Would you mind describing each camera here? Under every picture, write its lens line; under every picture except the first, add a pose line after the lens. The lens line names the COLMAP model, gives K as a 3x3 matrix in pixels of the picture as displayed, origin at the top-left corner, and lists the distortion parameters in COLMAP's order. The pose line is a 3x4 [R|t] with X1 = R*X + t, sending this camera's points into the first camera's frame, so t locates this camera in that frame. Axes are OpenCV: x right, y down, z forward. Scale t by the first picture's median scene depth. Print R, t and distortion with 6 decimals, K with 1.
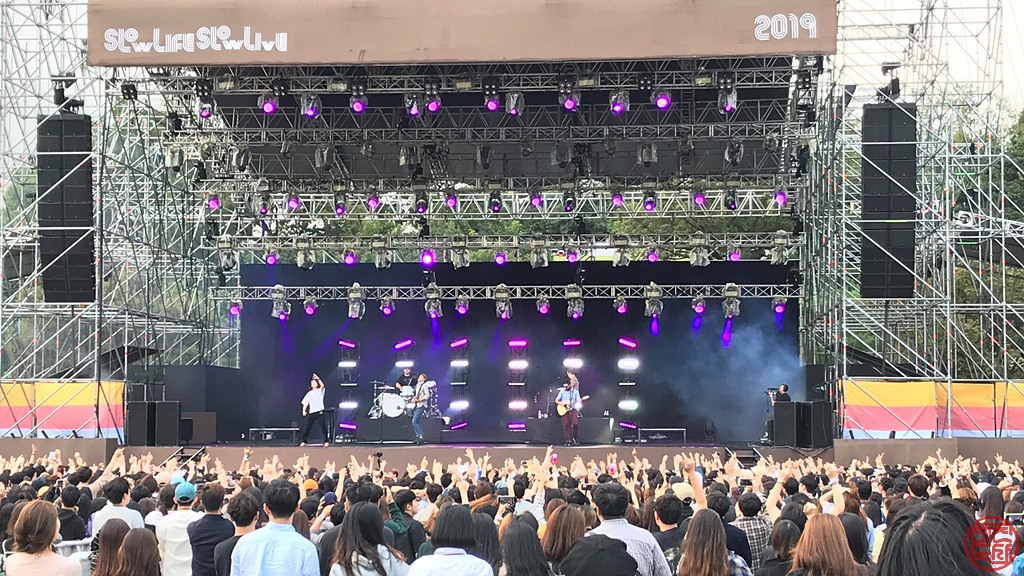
lens RADIAL K [[1829.4, 0, 511.3], [0, 1829.4, 284.9], [0, 0, 1]] dist [0.138091, 0.000000]
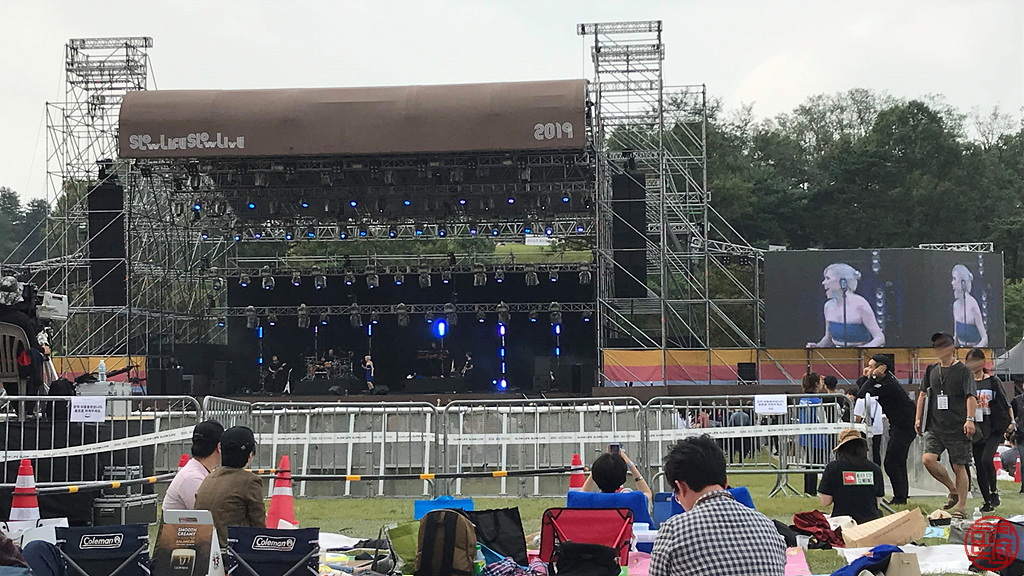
lens RADIAL K [[1700.8, 0, 513.3], [0, 1700.8, 289.9], [0, 0, 1]] dist [0.049586, 0.000000]
pose [[0.999913, -0.013131, 0.001068, 0.103043], [0.013107, 0.999719, 0.019766, -0.029325], [-0.001327, -0.019750, 0.999804, -0.456207]]
